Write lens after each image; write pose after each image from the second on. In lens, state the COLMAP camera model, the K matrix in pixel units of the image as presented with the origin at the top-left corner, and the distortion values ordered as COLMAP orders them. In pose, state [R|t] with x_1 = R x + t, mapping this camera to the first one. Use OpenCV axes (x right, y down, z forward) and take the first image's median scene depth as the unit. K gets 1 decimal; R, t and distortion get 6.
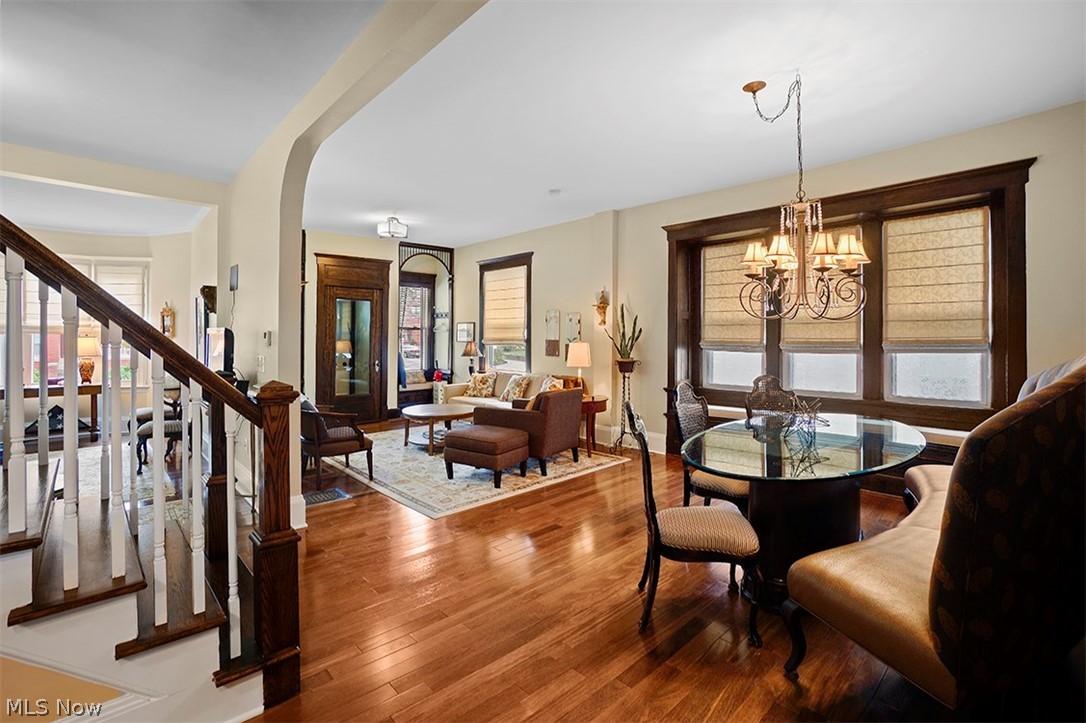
lens RADIAL K [[475.3, 0, 559.3], [0, 475.3, 357.4], [0, 0, 1]] dist [-0.079753, 0.025430]
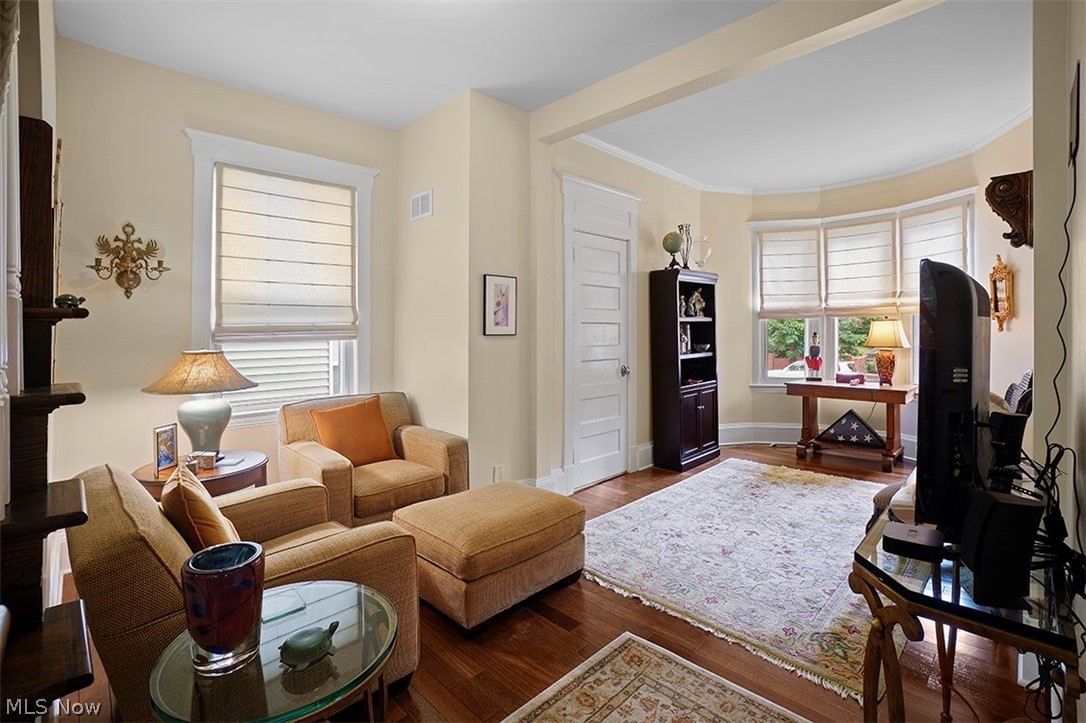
lens RADIAL K [[492.2, 0, 546.9], [0, 492.2, 320.9], [0, 0, 1]] dist [-0.042361, 0.000453]
pose [[-0.009682, -0.021028, -0.999732, -0.287272], [-0.018376, 0.999614, -0.020847, -0.018459], [0.999784, 0.018169, -0.010065, 0.469806]]
